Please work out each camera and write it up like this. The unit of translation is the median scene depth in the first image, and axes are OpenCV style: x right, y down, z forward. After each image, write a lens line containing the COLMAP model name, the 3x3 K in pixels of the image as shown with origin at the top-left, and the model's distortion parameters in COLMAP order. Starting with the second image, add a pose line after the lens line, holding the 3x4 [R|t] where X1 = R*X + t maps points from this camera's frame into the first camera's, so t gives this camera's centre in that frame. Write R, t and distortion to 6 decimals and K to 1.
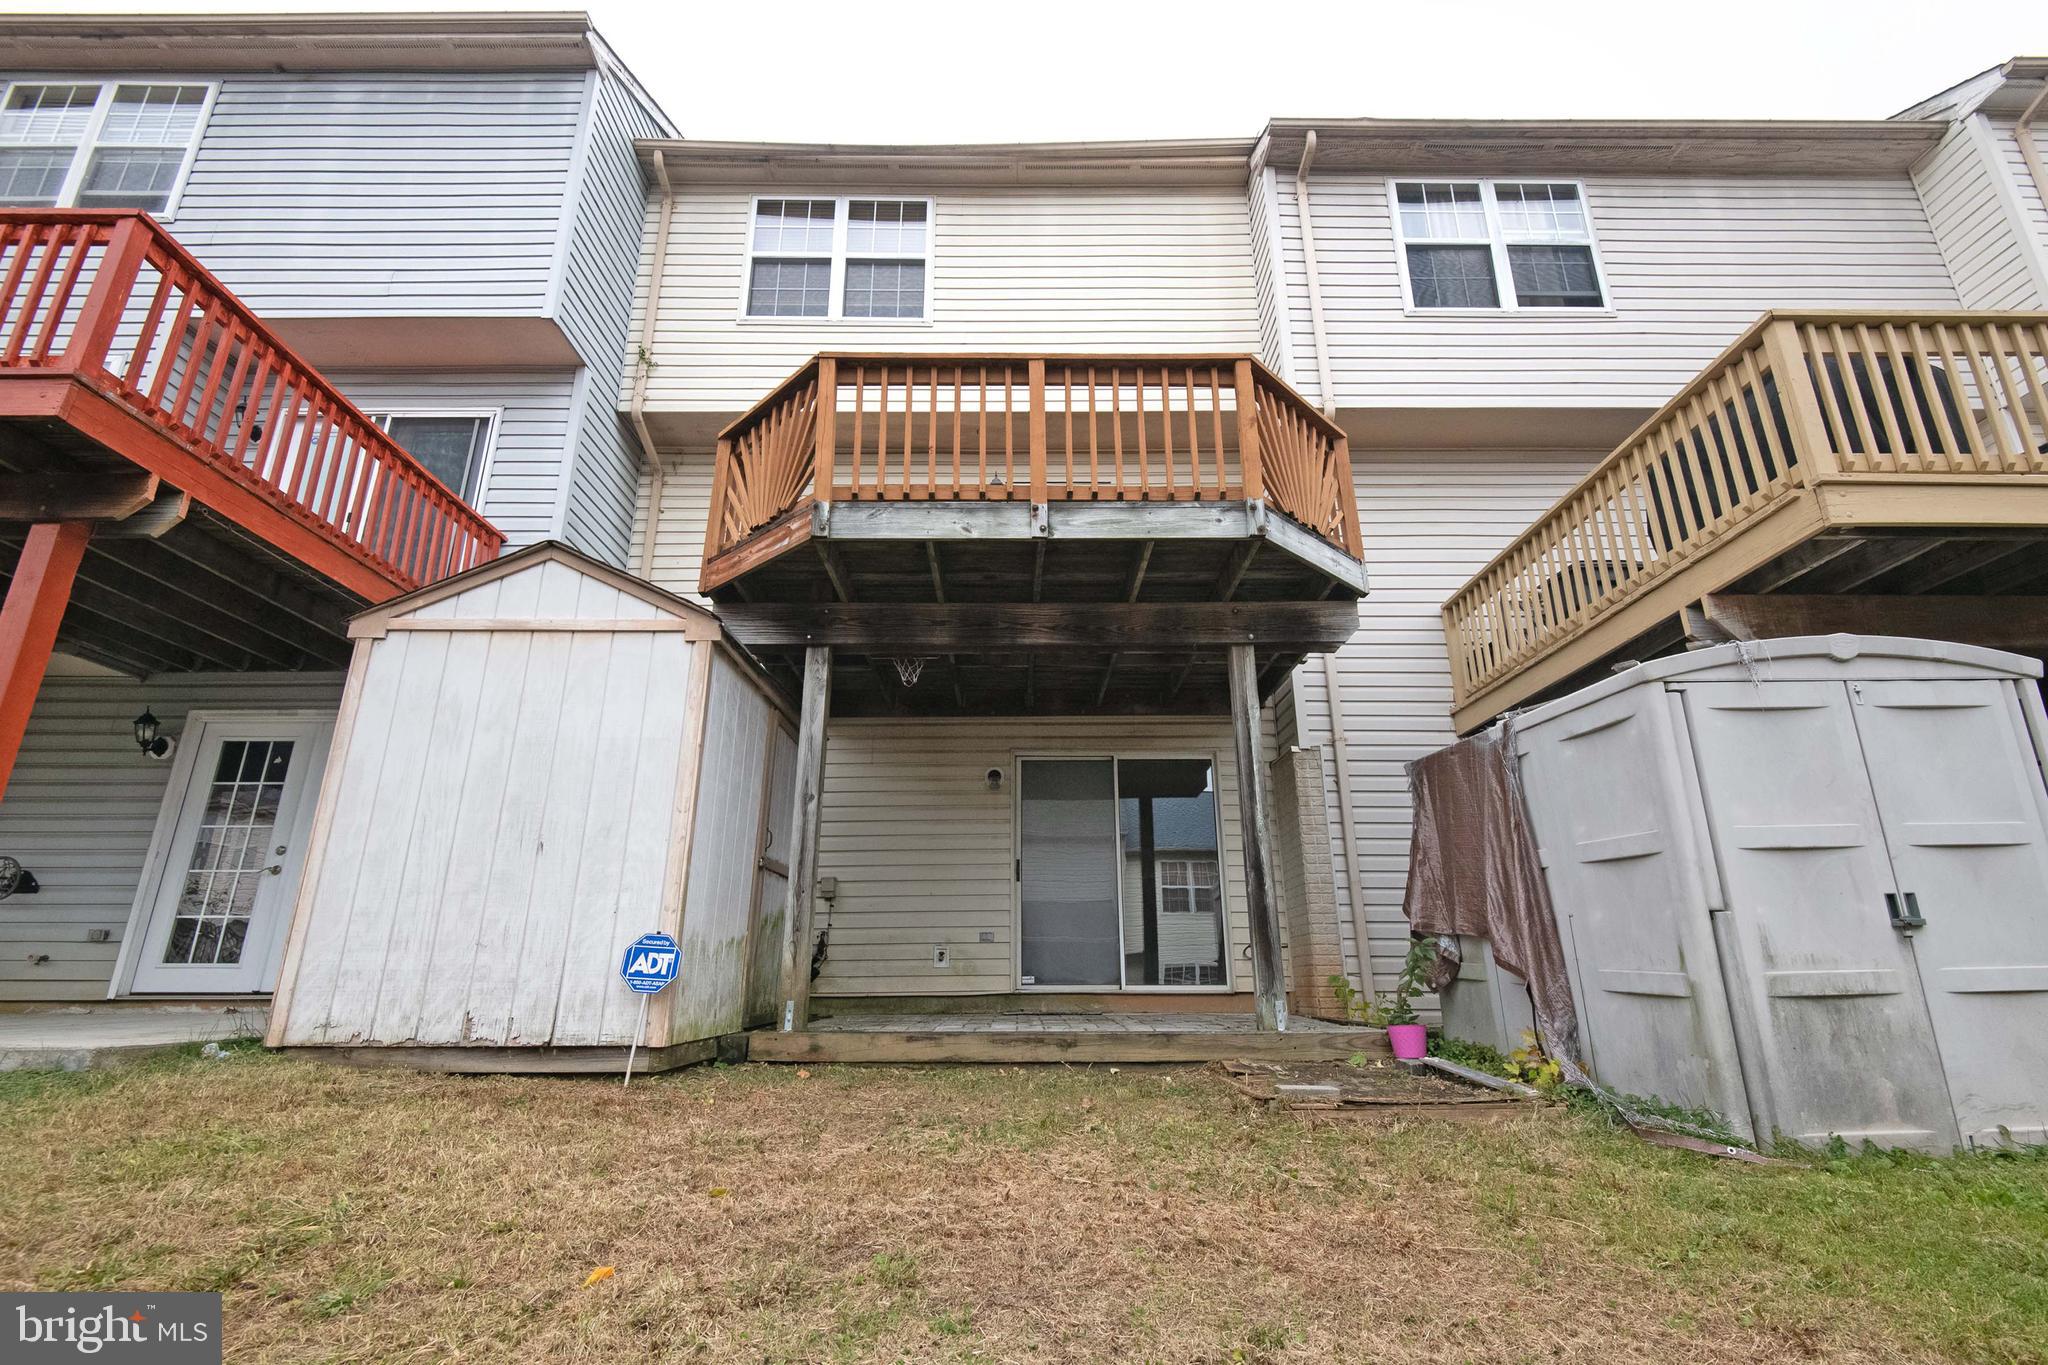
lens RADIAL K [[929.1, 0, 1039.1], [0, 929.1, 684.0], [0, 0, 1]] dist [0.025792, -0.019947]
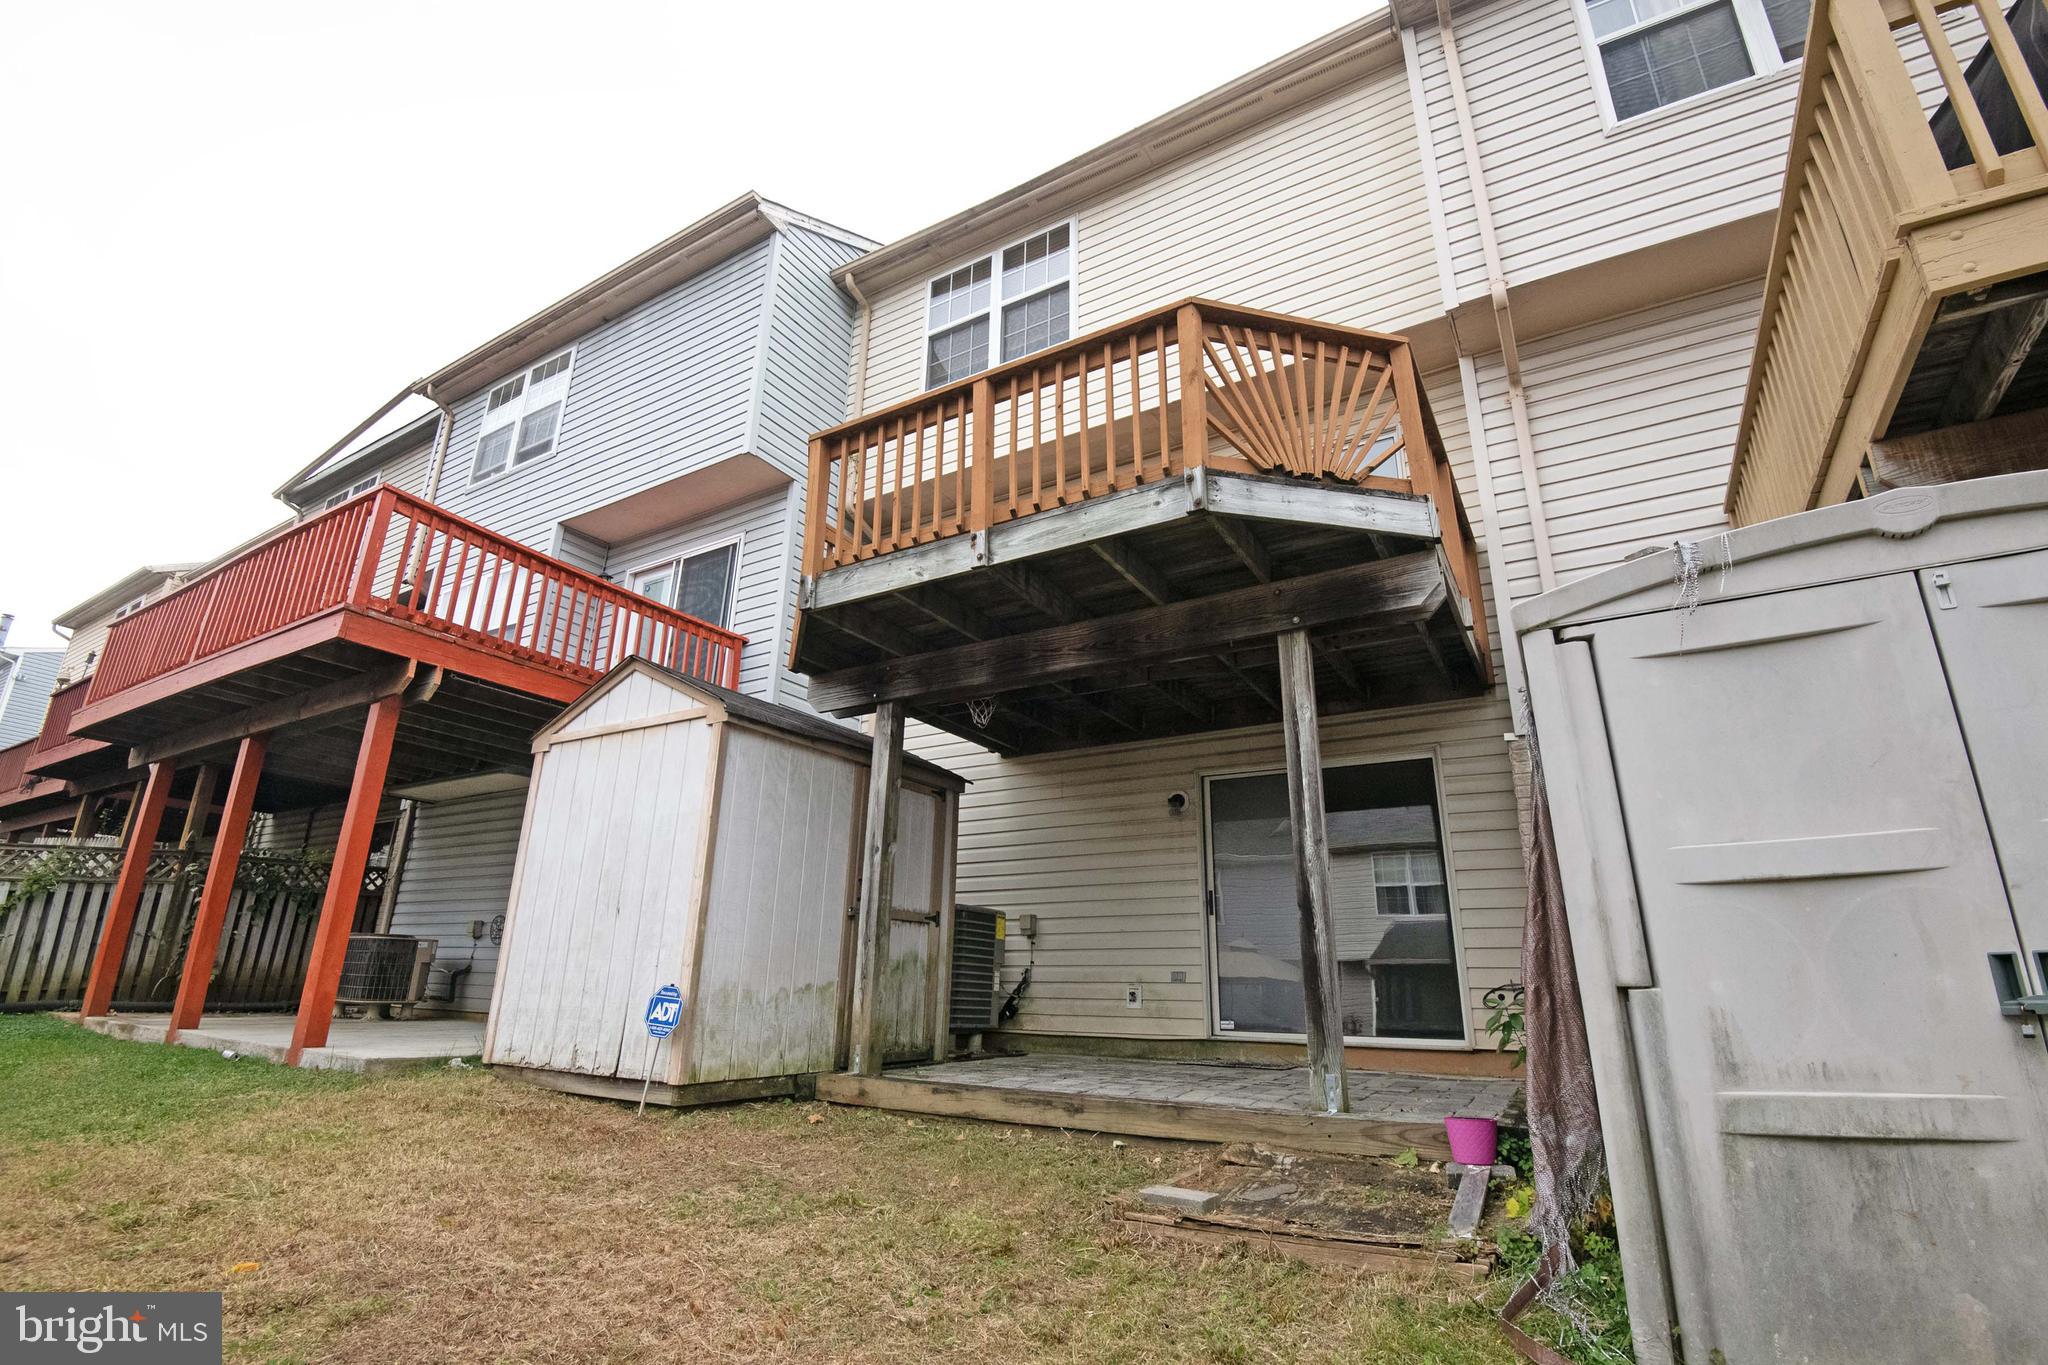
lens RADIAL K [[929.1, 0, 921.0], [0, 929.1, 689.0], [0, 0, 1]] dist [0.025792, -0.019947]
pose [[0.850927, -0.147418, -0.504173, 0.407372], [0.138228, 0.988826, -0.055832, 0.010476], [0.506770, -0.022182, 0.861796, 0.139544]]
